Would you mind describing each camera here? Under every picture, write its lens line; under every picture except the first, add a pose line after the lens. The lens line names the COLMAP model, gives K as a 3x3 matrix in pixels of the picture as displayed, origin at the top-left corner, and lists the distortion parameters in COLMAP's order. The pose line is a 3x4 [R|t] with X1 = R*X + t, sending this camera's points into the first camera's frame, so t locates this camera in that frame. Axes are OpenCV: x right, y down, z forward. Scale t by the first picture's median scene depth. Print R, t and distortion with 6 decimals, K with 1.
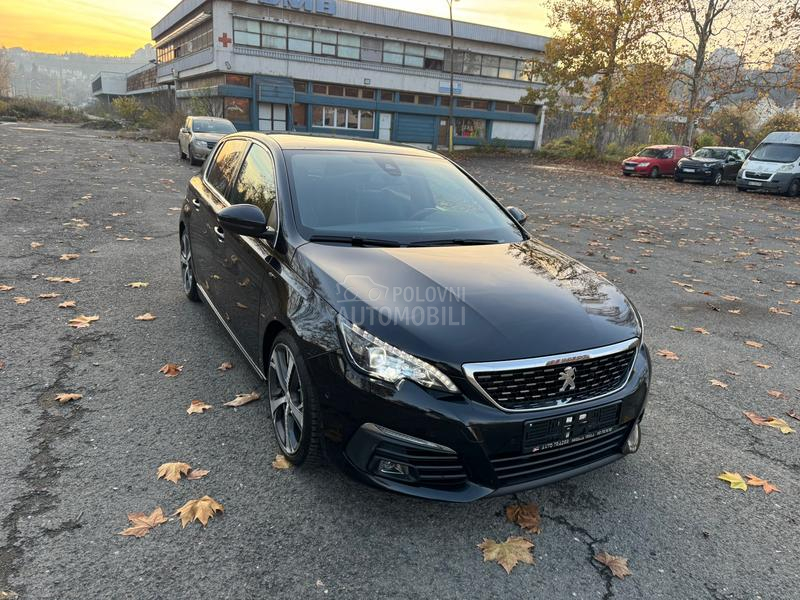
lens RADIAL K [[559.2, 0, 395.2], [0, 559.2, 300.8], [0, 0, 1]] dist [0.033660, -0.040607]
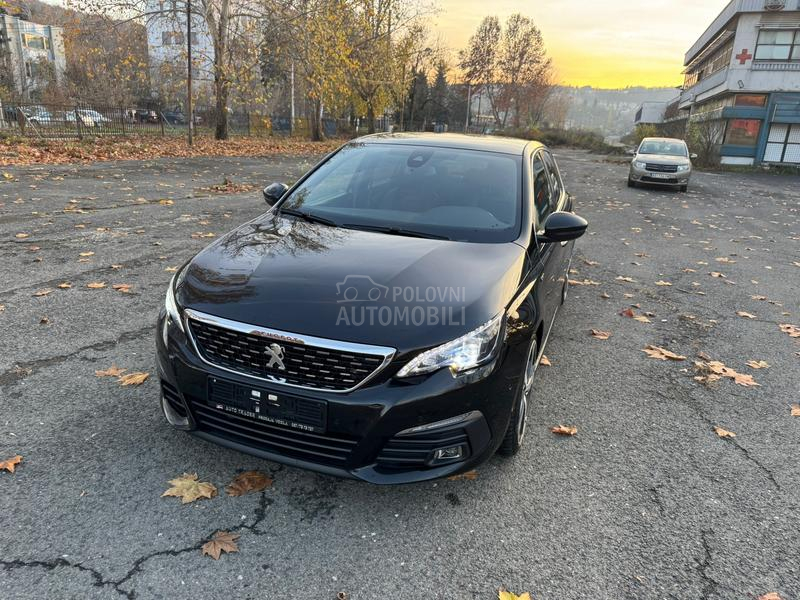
lens RADIAL K [[559.2, 0, 398.0], [0, 559.2, 303.4], [0, 0, 1]] dist [0.033660, -0.040607]
pose [[0.657796, 0.194250, -0.727717, 0.341650], [-0.224164, 0.972879, 0.057066, -0.015918], [0.719066, 0.125590, 0.683499, 0.143896]]
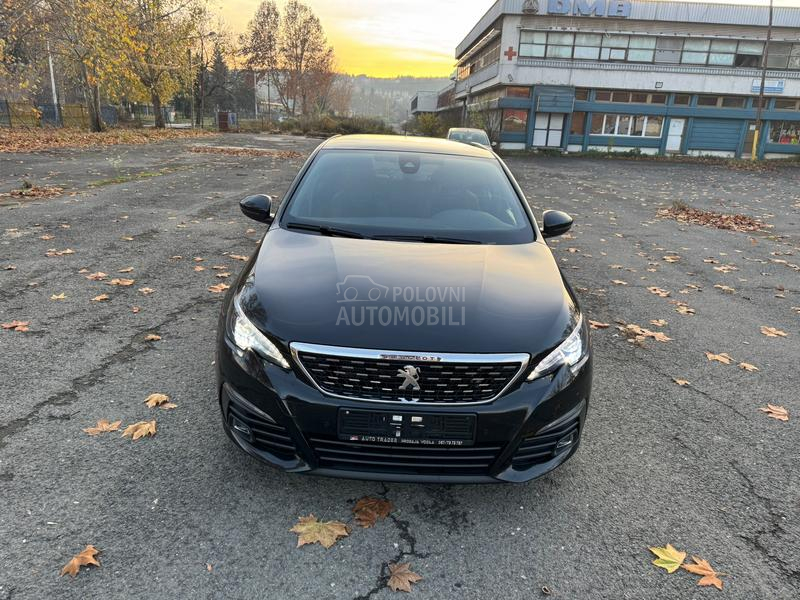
lens RADIAL K [[559.2, 0, 397.0], [0, 559.2, 301.4], [0, 0, 1]] dist [0.033660, -0.040607]
pose [[0.880117, 0.117308, -0.460036, 0.215408], [-0.125003, 0.992060, 0.013823, -0.000716], [0.458005, 0.045340, 0.887793, 0.038948]]
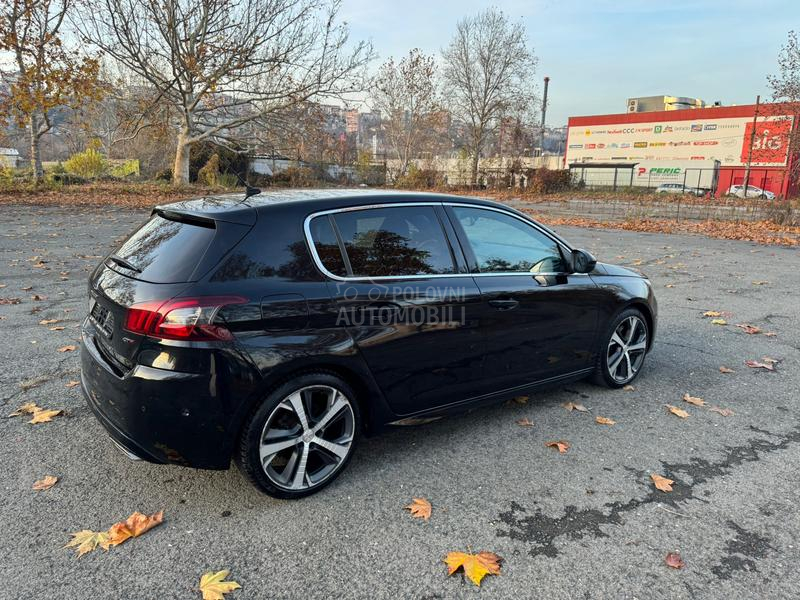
lens RADIAL K [[559.2, 0, 393.8], [0, 559.2, 304.6], [0, 0, 1]] dist [0.033660, -0.040607]
pose [[-0.125928, -0.285039, 0.950208, -0.566425], [0.257569, 0.915591, 0.308790, -0.218461], [-0.958019, 0.283630, -0.041881, 0.584370]]
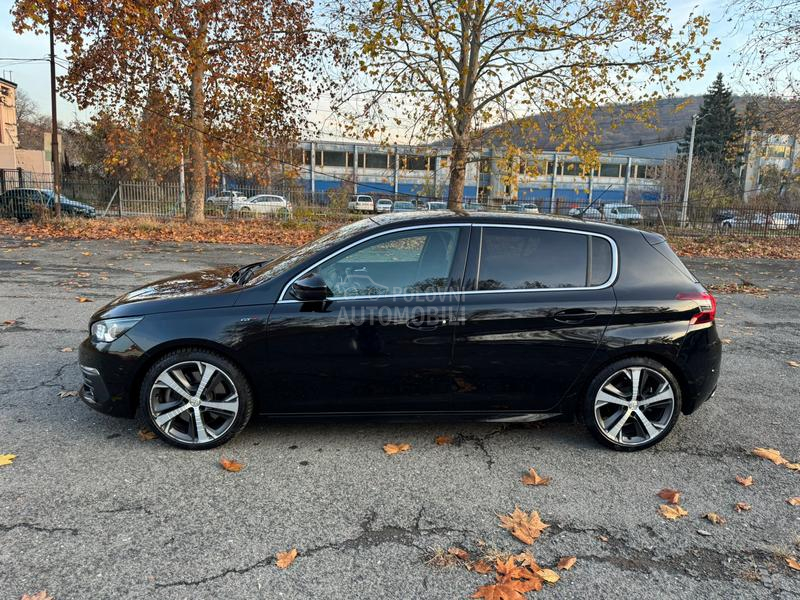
lens RADIAL K [[559.2, 0, 402.7], [0, 559.2, 306.8], [0, 0, 1]] dist [0.033660, -0.040607]
pose [[-0.407923, 0.092163, -0.908353, 0.471109], [-0.325543, 0.914819, 0.239014, -0.187221], [0.853007, 0.393207, -0.343172, 0.723811]]
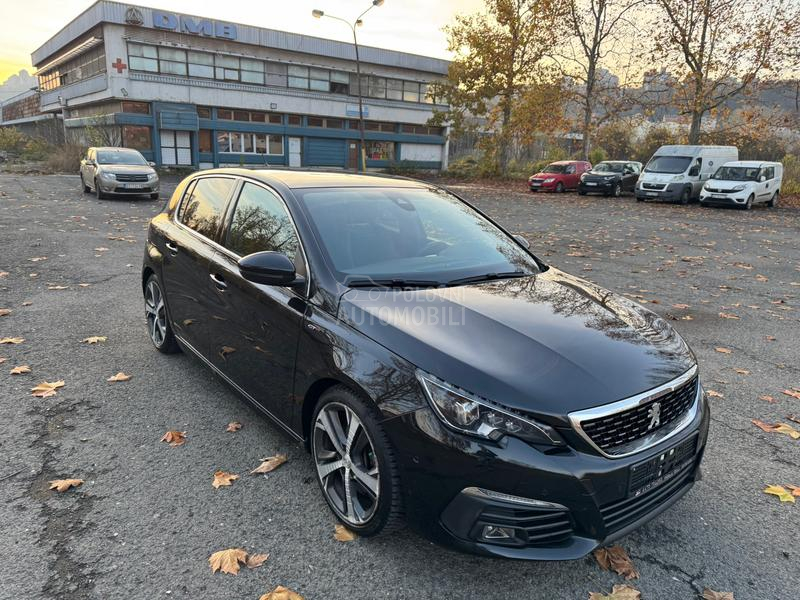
lens RADIAL K [[559.2, 0, 391.6], [0, 559.2, 309.9], [0, 0, 1]] dist [0.033660, -0.040607]
pose [[0.986865, -0.071137, 0.145043, -0.081548], [0.074234, 0.997112, -0.016050, -0.018516], [-0.143482, 0.026606, 0.989295, 0.028238]]
